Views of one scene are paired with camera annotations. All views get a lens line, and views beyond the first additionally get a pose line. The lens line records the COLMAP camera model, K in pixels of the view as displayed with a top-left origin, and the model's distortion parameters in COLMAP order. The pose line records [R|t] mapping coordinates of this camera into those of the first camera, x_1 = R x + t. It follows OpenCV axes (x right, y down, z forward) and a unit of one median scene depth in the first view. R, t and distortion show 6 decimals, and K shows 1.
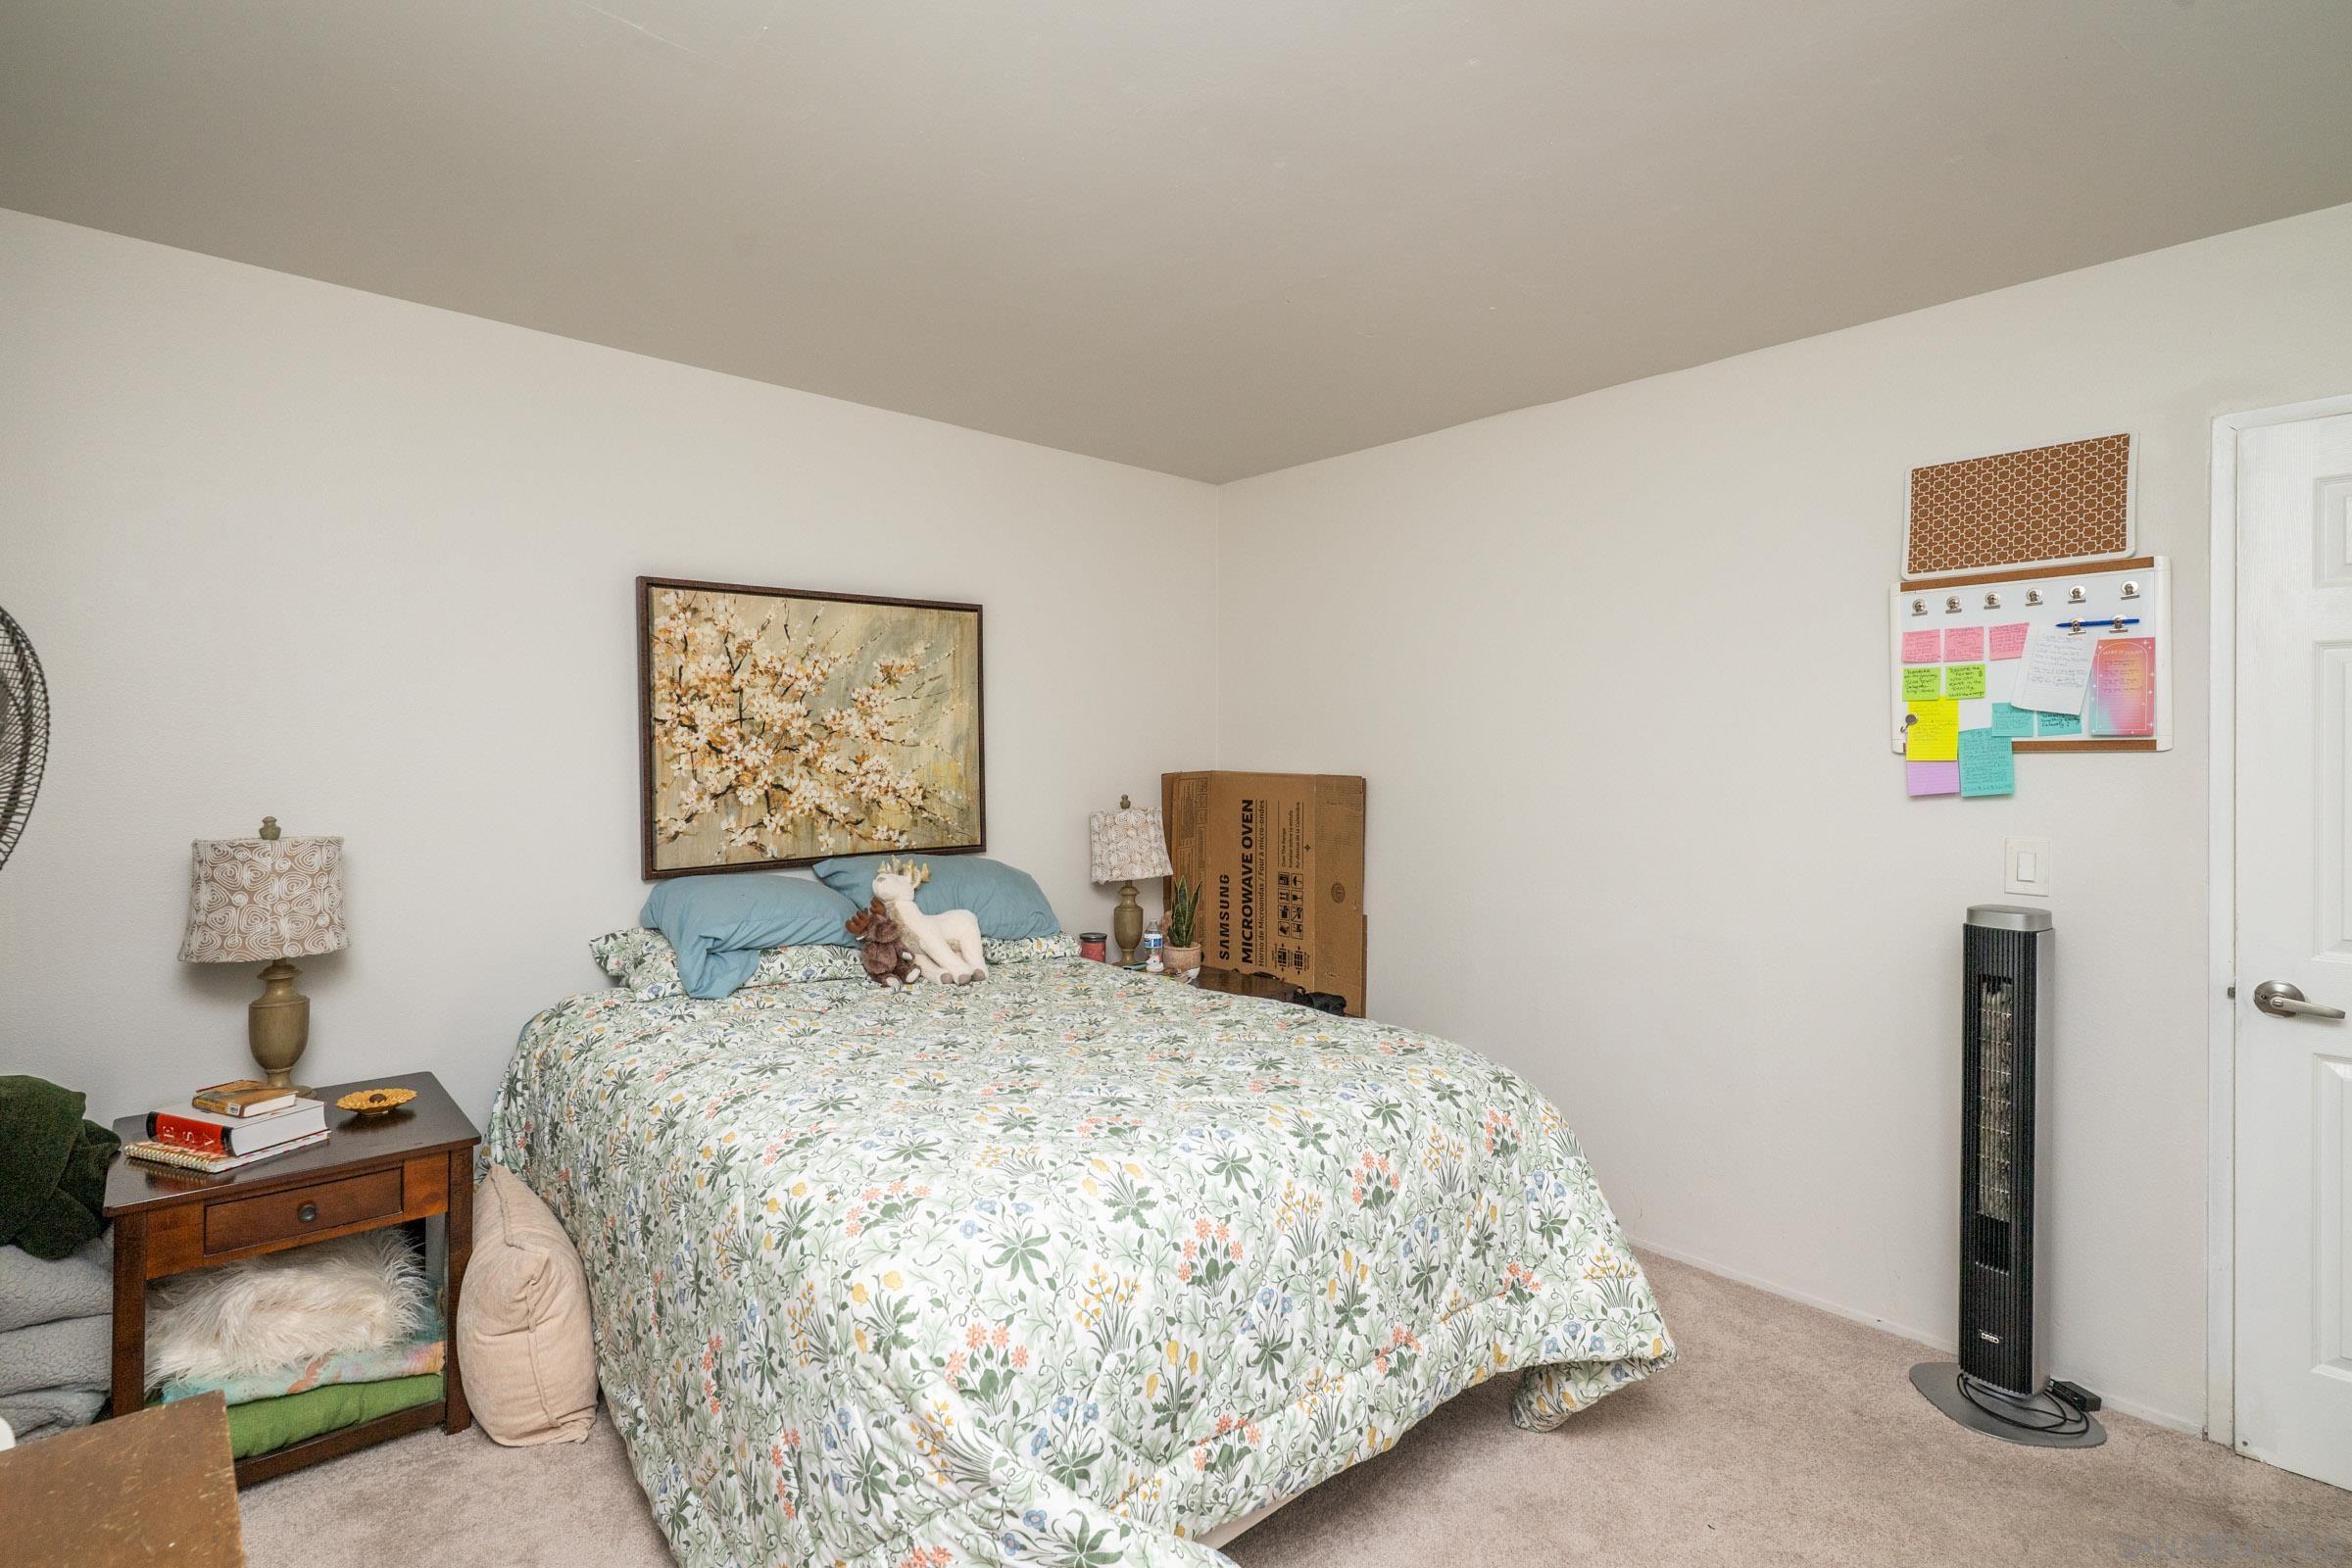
lens RADIAL K [[1125.4, 0, 1149.2], [0, 1125.4, 756.5], [0, 0, 1]] dist [-0.000443, 0.000540]
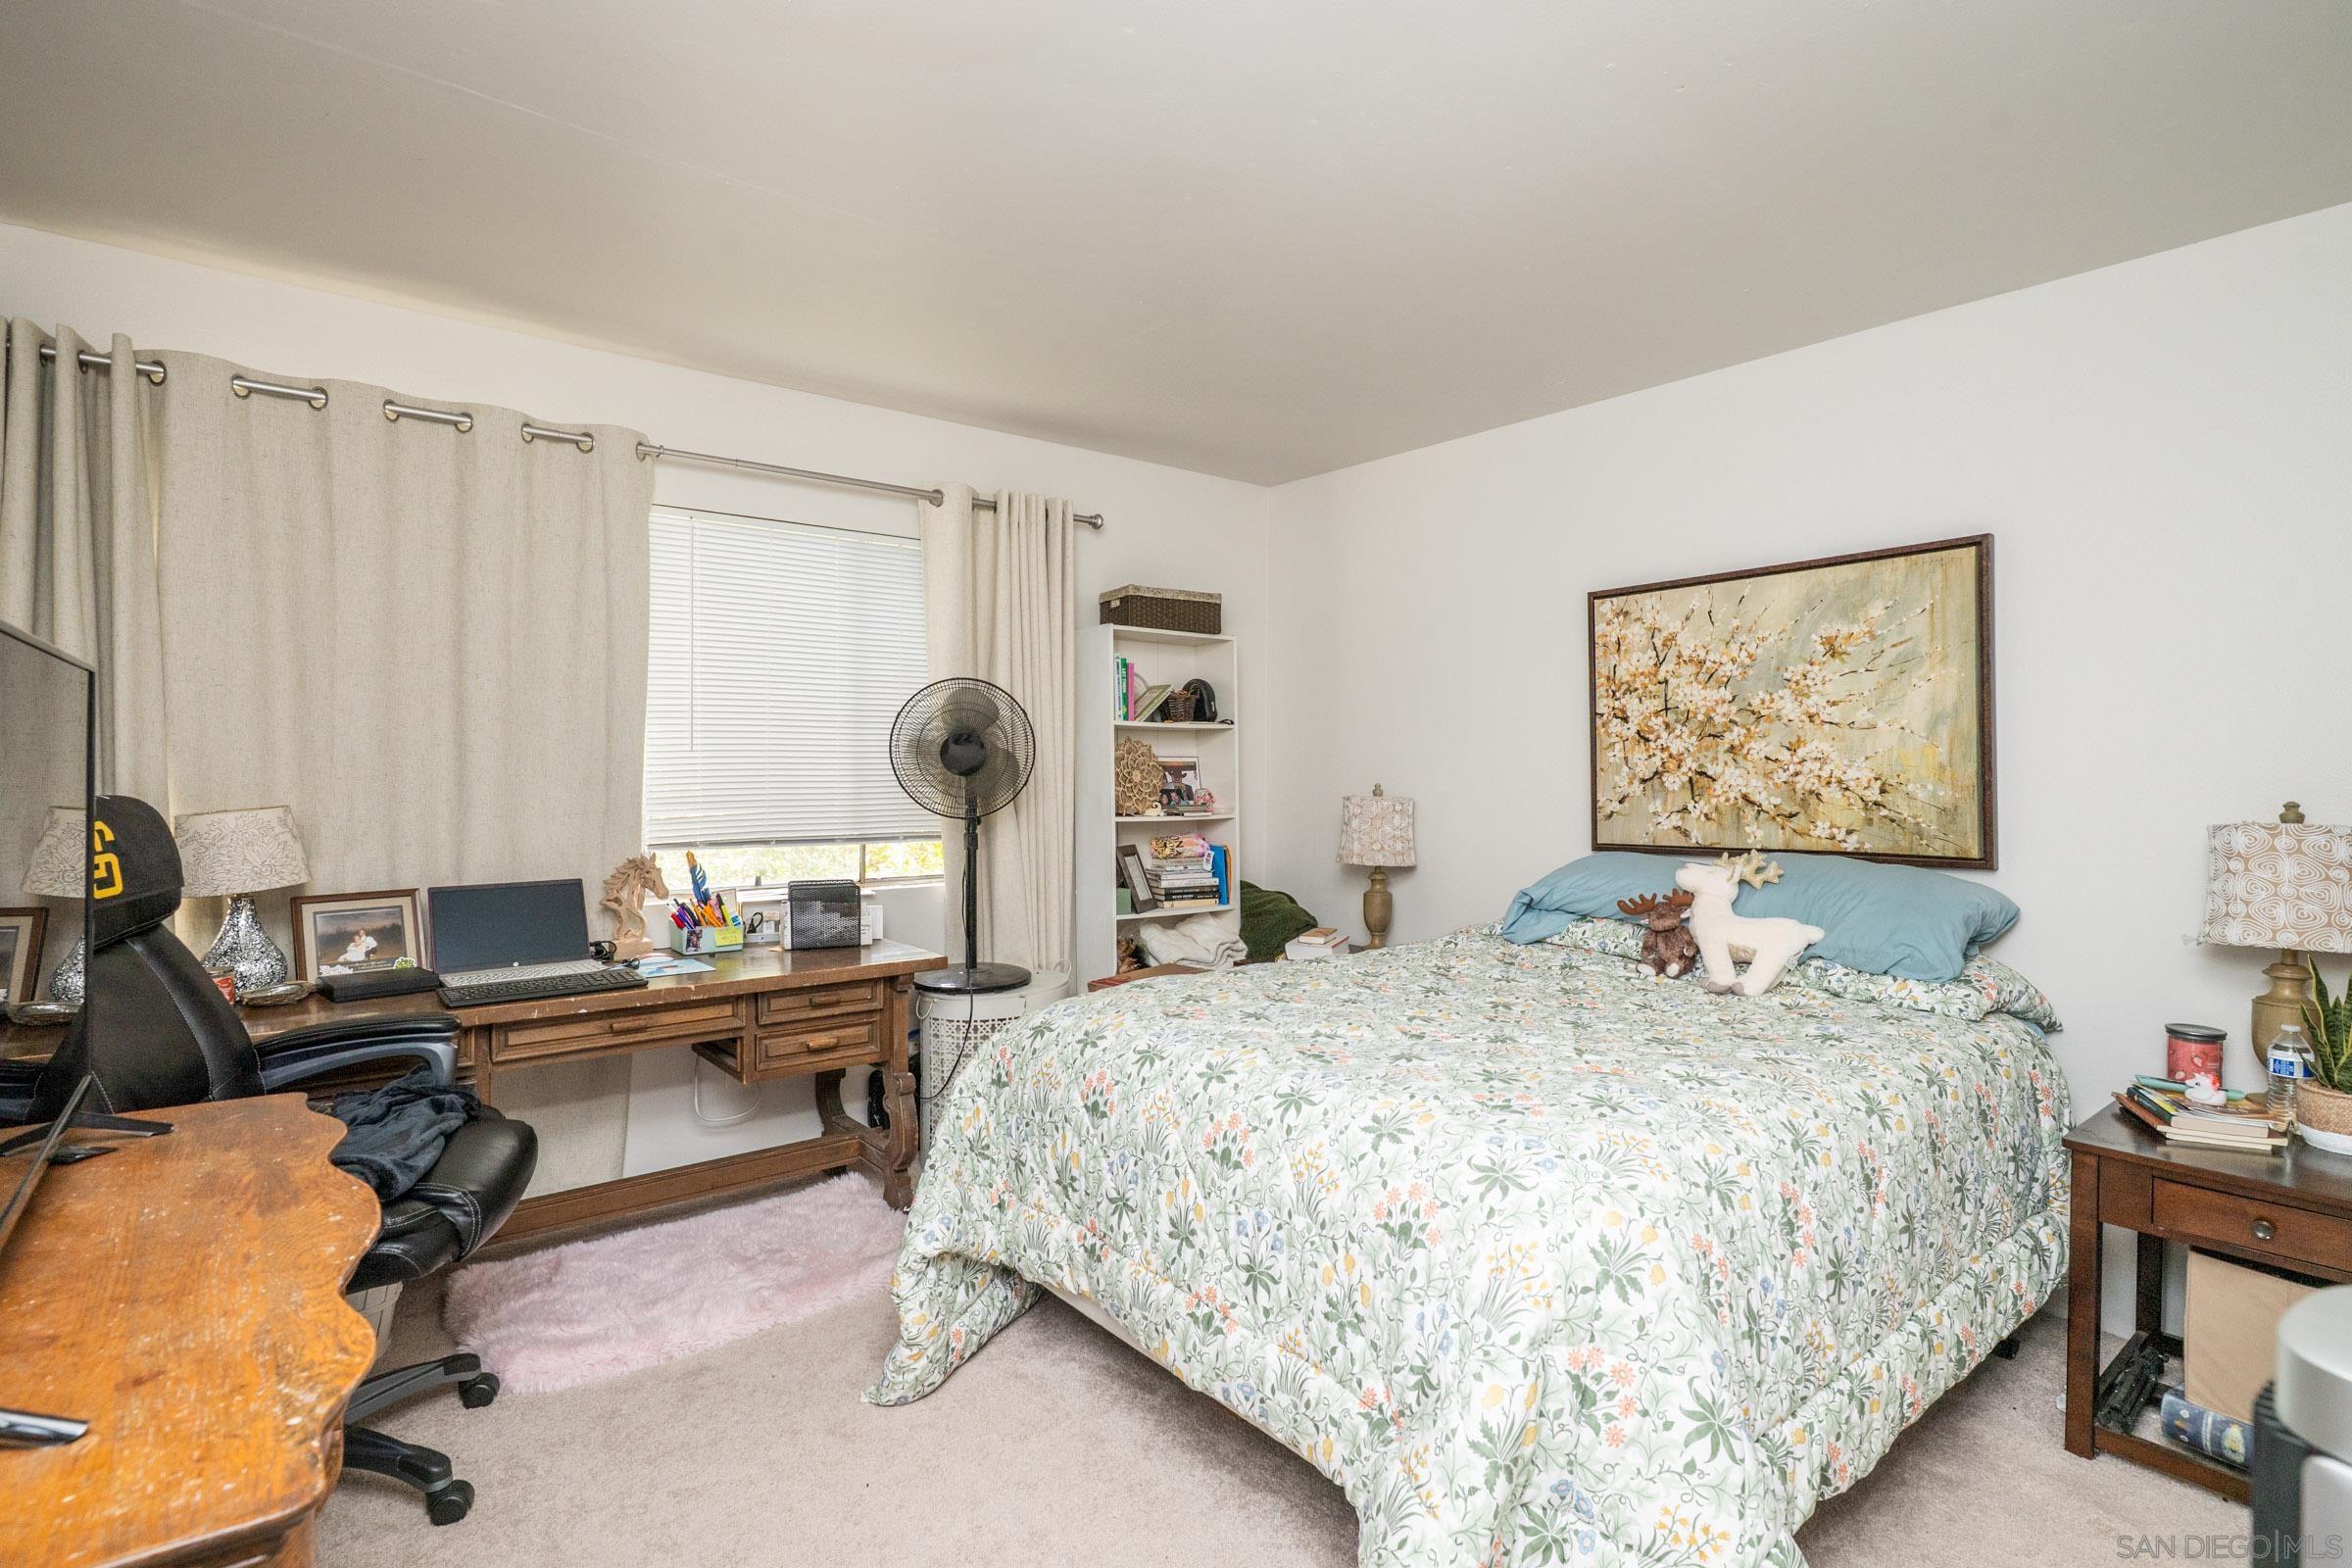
lens RADIAL K [[1125.4, 0, 1149.2], [0, 1125.4, 756.5], [0, 0, 1]] dist [-0.000443, 0.000540]
pose [[-0.042621, -0.009101, -0.999050, 0.696433], [-0.003170, 0.999955, -0.008974, 0.022111], [0.999086, 0.002784, -0.042648, 0.551450]]
